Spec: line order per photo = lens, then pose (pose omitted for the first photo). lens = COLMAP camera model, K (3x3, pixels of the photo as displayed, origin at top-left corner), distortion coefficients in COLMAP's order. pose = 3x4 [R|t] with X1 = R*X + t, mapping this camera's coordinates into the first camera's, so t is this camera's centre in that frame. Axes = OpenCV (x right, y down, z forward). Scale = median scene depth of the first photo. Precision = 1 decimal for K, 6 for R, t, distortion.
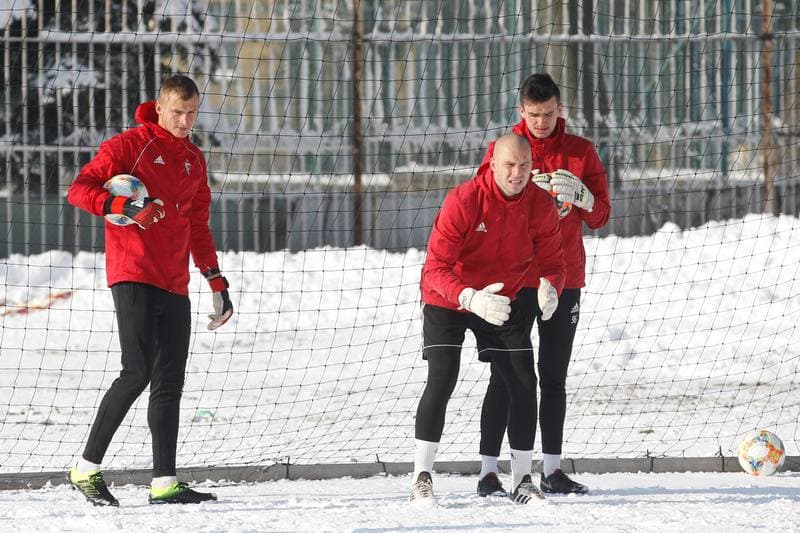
lens RADIAL K [[5795.0, 0, 453.0], [0, 5795.0, 185.2], [0, 0, 1]] dist [0.495490, 0.000000]
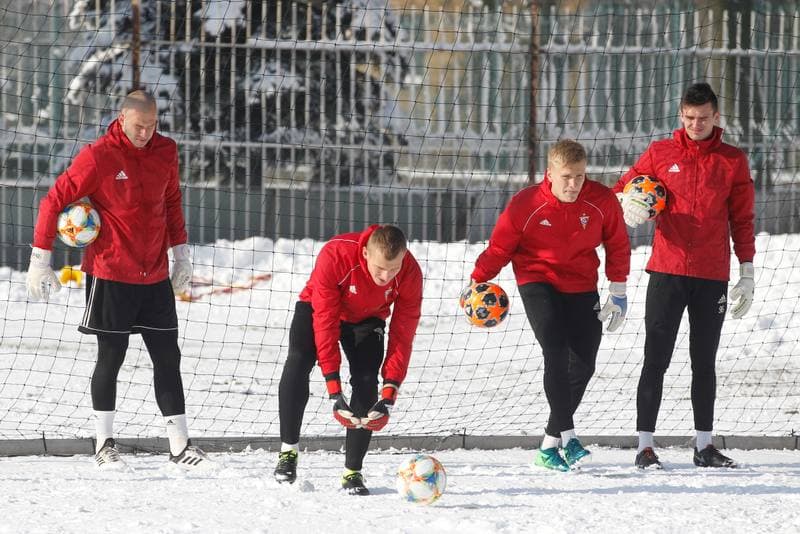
lens RADIAL K [[5795.0, 0, 387.0], [0, 5795.0, 190.0], [0, 0, 1]] dist [0.495490, 0.000000]
pose [[0.998837, 0.019232, -0.044205, 0.004709], [-0.018964, 0.999799, 0.006475, -0.005303], [0.044321, -0.005629, 0.999001, -0.101076]]
